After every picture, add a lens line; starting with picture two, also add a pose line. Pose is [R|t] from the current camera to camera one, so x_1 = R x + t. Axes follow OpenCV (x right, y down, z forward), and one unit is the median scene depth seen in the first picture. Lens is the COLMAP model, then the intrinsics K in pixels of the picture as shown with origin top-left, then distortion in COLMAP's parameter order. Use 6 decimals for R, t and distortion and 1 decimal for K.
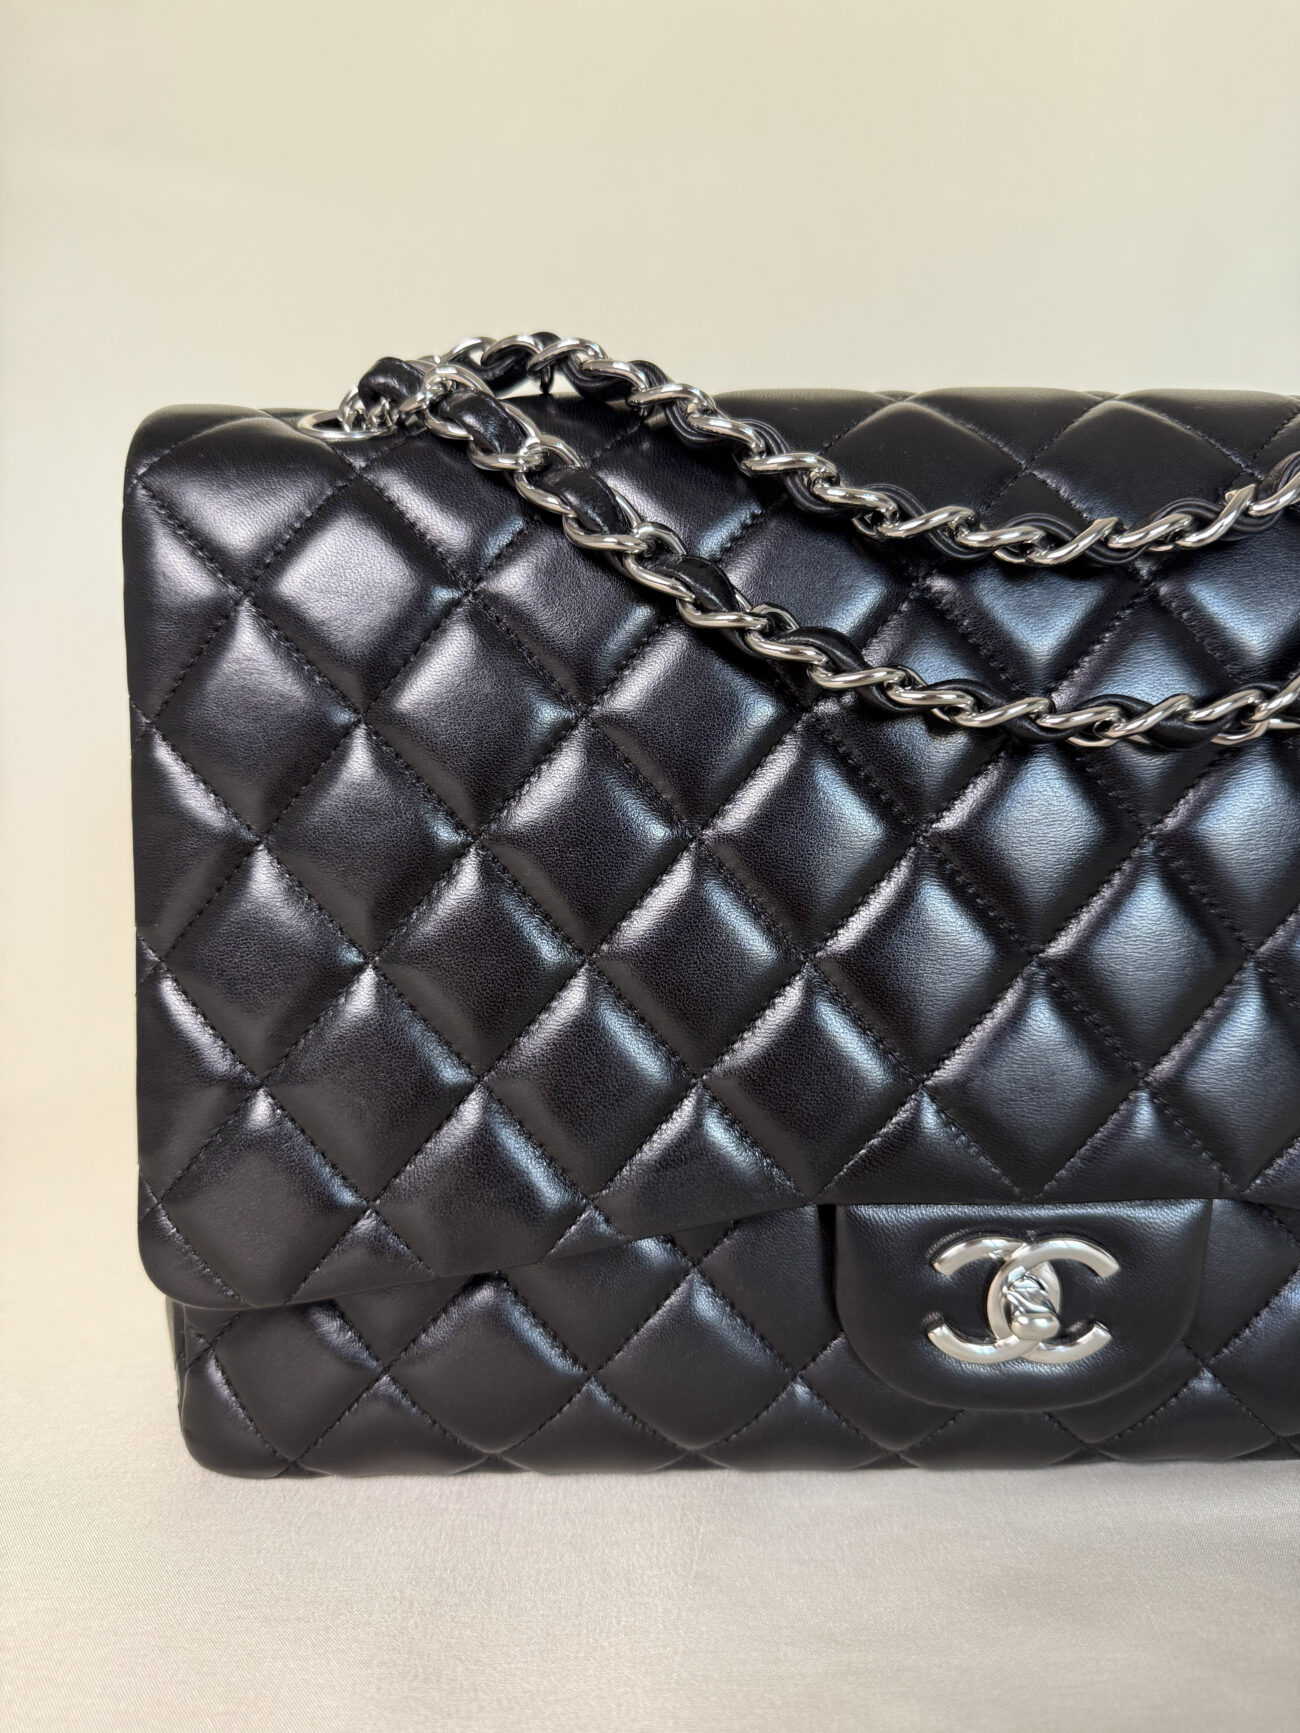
lens RADIAL K [[1206.7, 0, 652.0], [0, 1206.7, 865.5], [0, 0, 1]] dist [-0.001887, -0.001313]
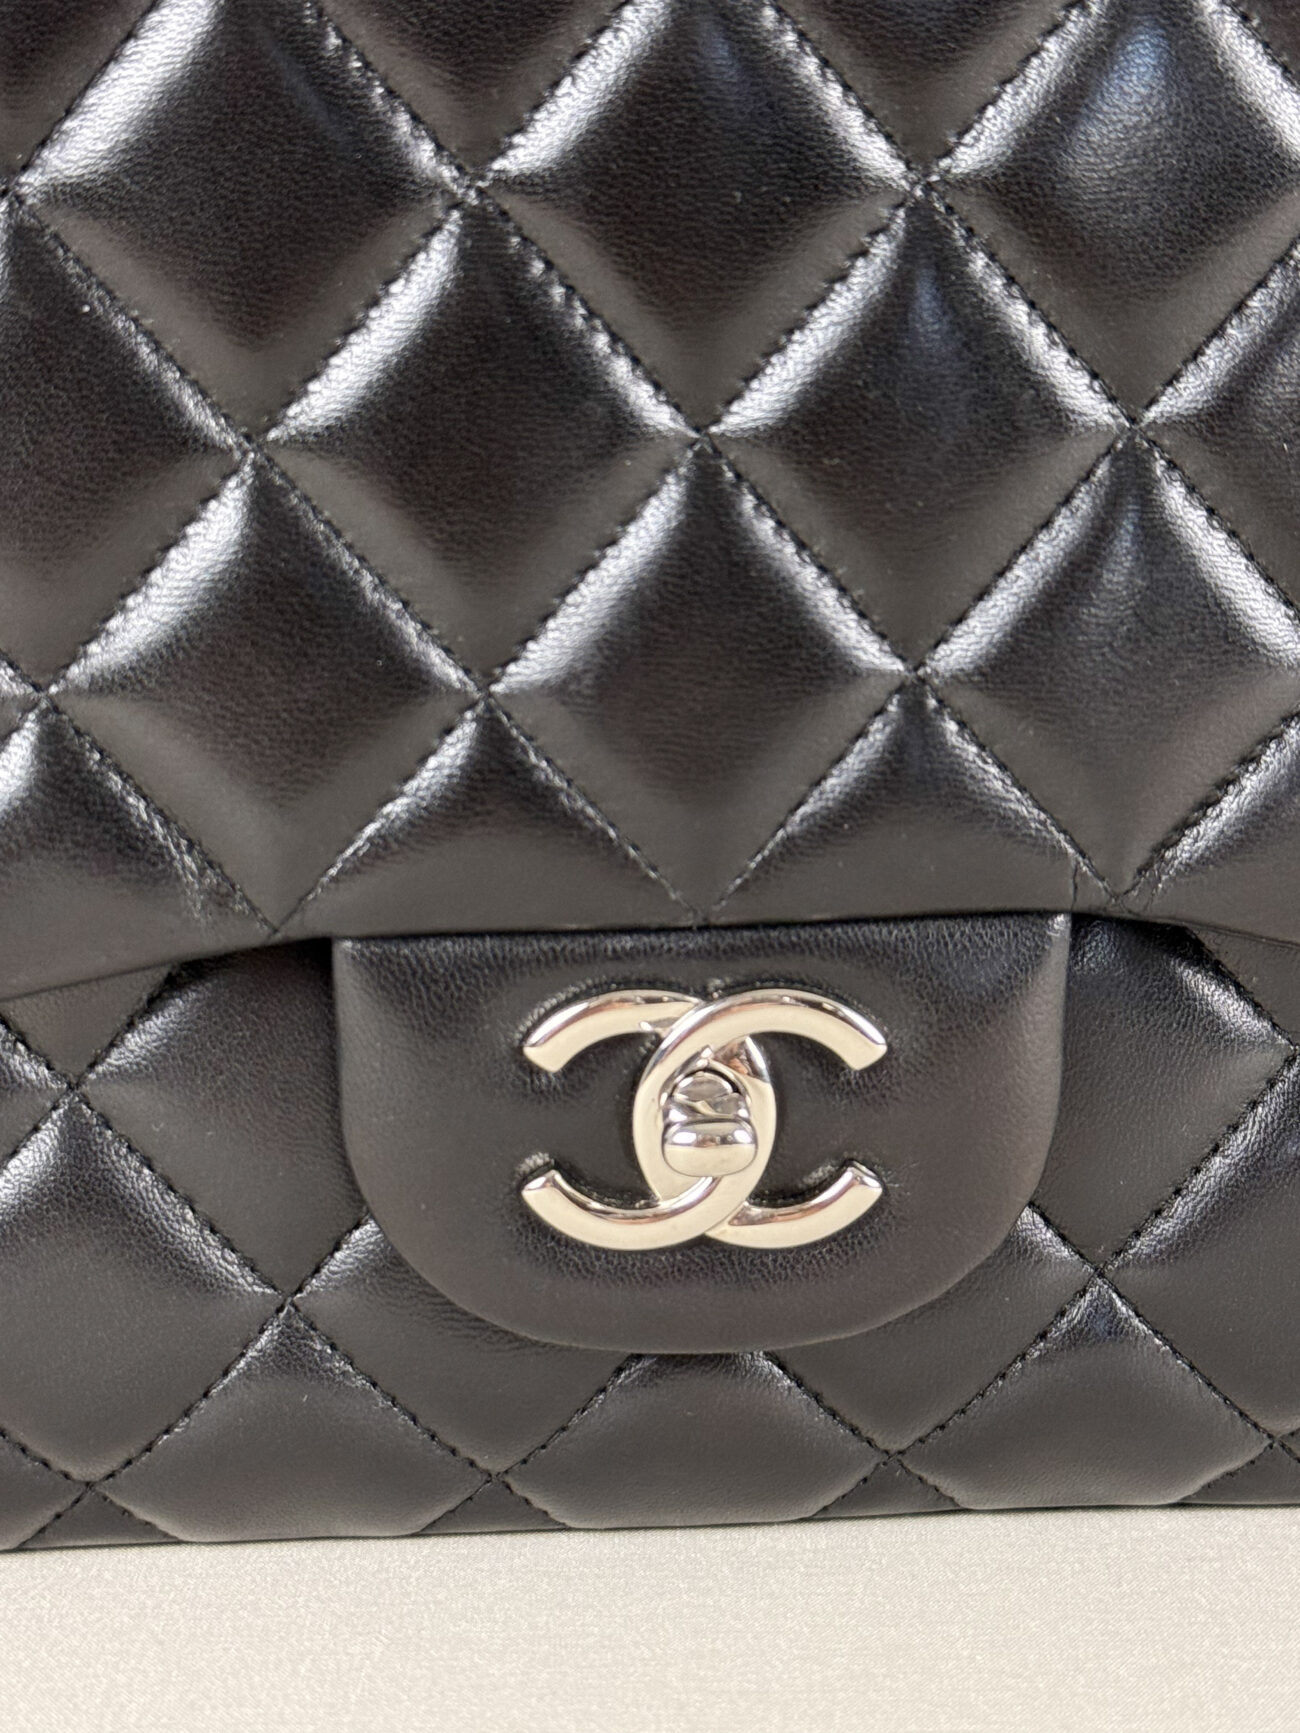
lens RADIAL K [[3227.5, 0, 649.7], [0, 3227.5, 867.5], [0, 0, 1]] dist [0.294771, 0.000000]
pose [[0.998325, -0.022808, 0.053170, 0.217726], [0.018470, 0.996568, 0.080688, 0.145825], [-0.054828, -0.079571, 0.995320, -0.360635]]
